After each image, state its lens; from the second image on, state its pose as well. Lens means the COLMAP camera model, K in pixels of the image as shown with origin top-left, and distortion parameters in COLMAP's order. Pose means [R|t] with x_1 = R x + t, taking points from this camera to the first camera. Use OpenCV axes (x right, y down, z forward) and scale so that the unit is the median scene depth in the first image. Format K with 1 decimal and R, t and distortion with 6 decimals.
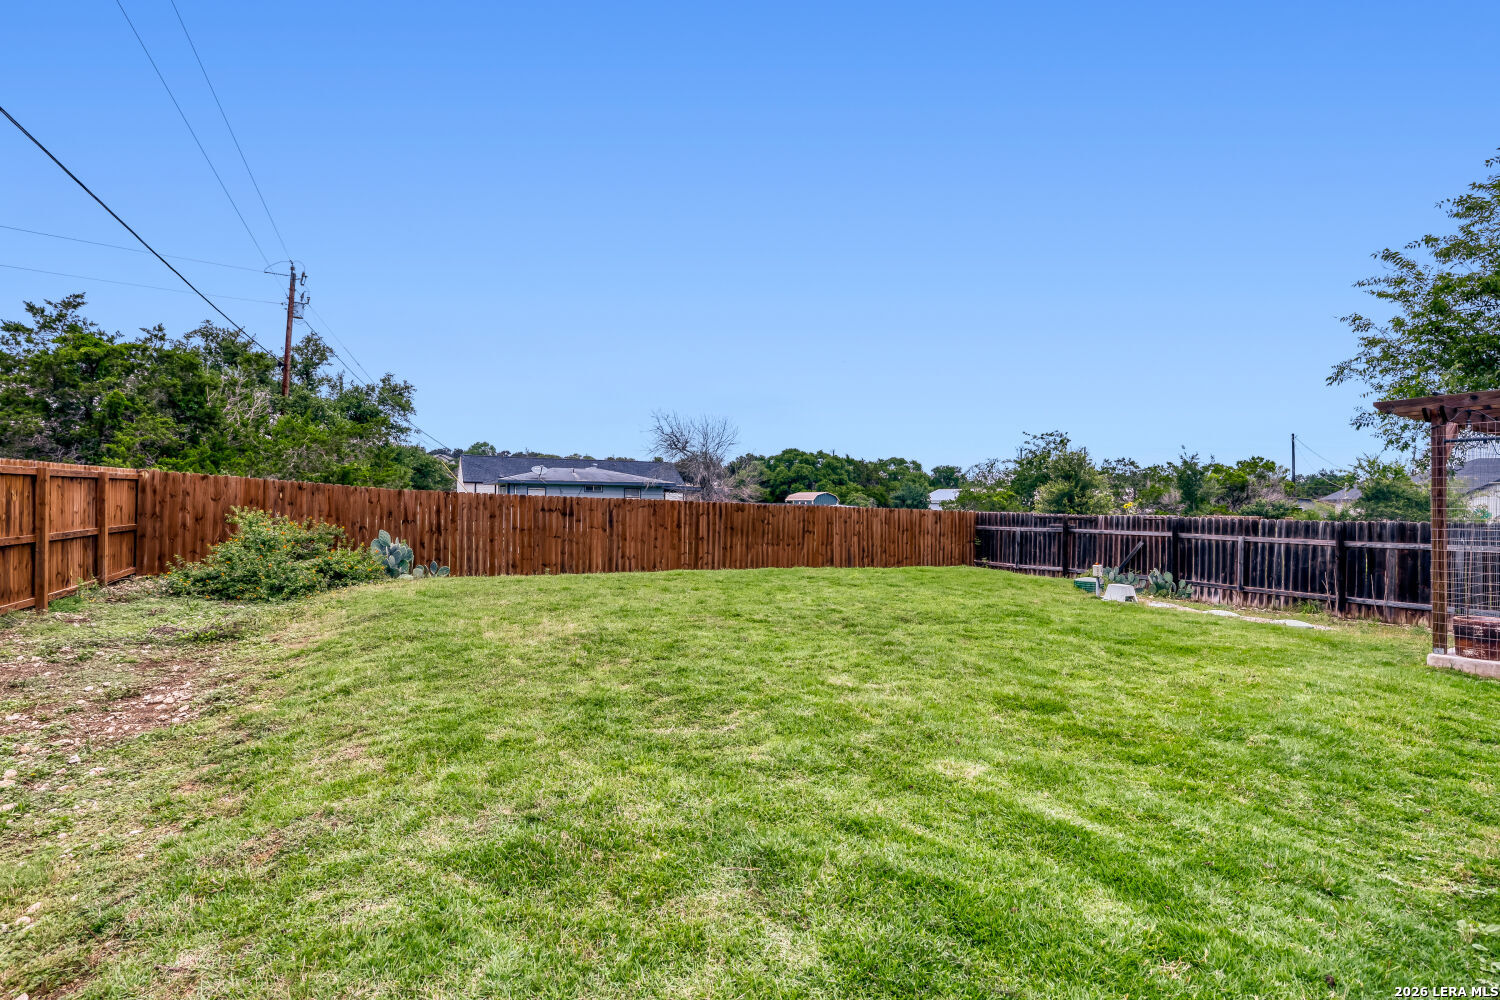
lens RADIAL K [[684.1, 0, 745.0], [0, 684.1, 502.8], [0, 0, 1]] dist [-0.028611, 0.006093]
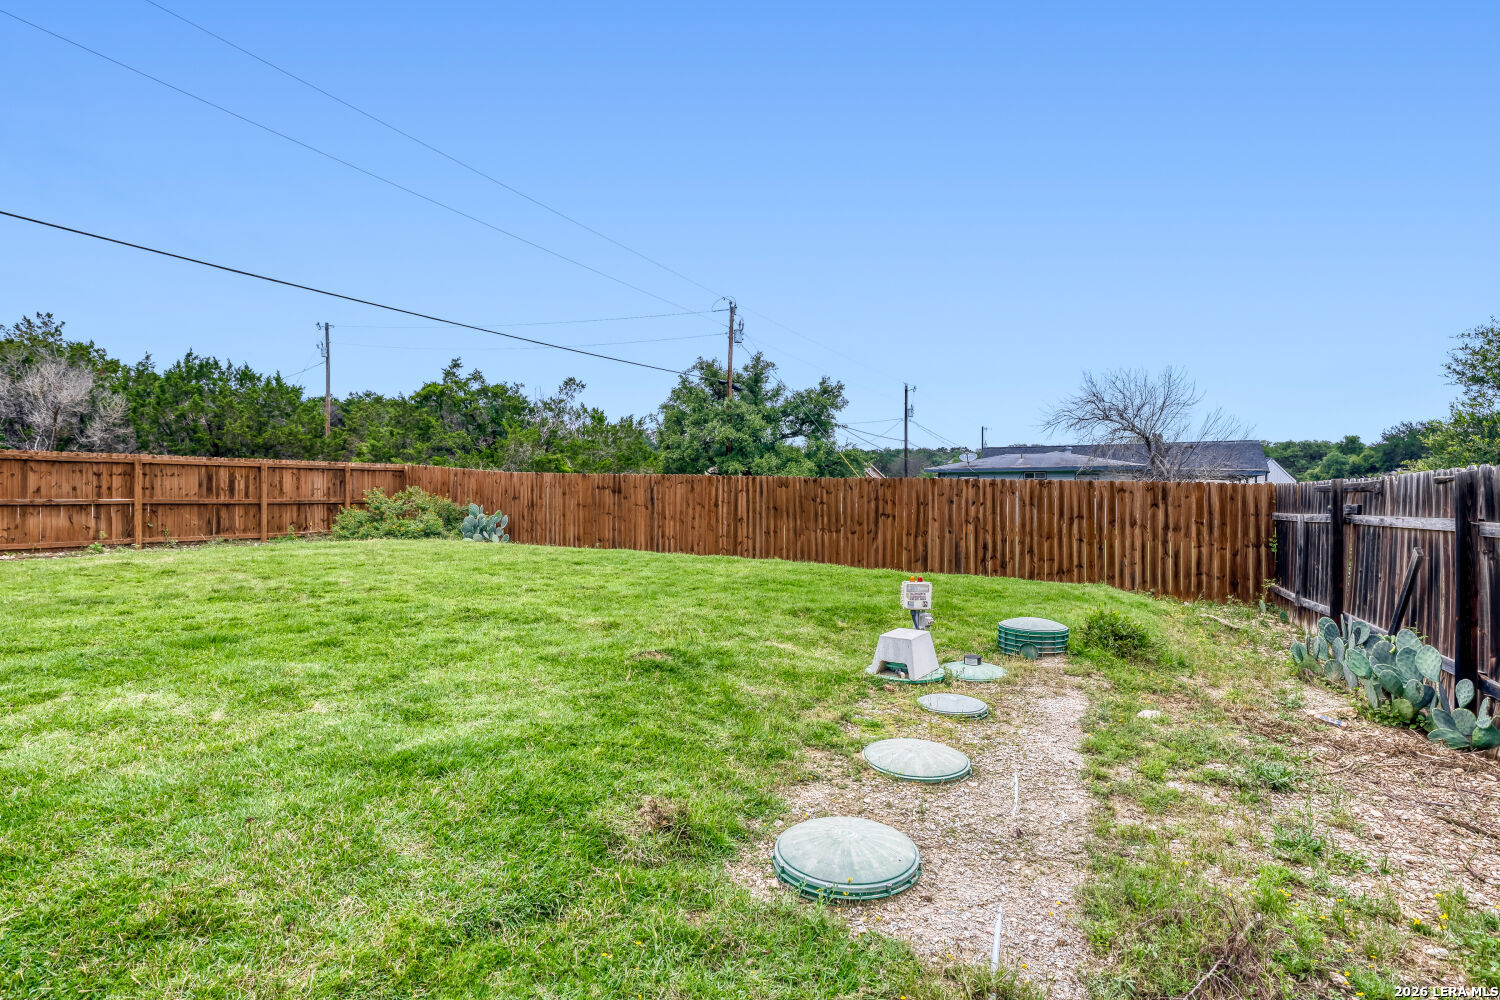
lens RADIAL K [[684.1, 0, 745.1], [0, 684.1, 499.8], [0, 0, 1]] dist [-0.028611, 0.006093]
pose [[0.575978, -0.006174, -0.817442, 0.630826], [0.002790, 0.999981, -0.005587, 0.032692], [0.817461, 0.000937, 0.575984, 0.524841]]
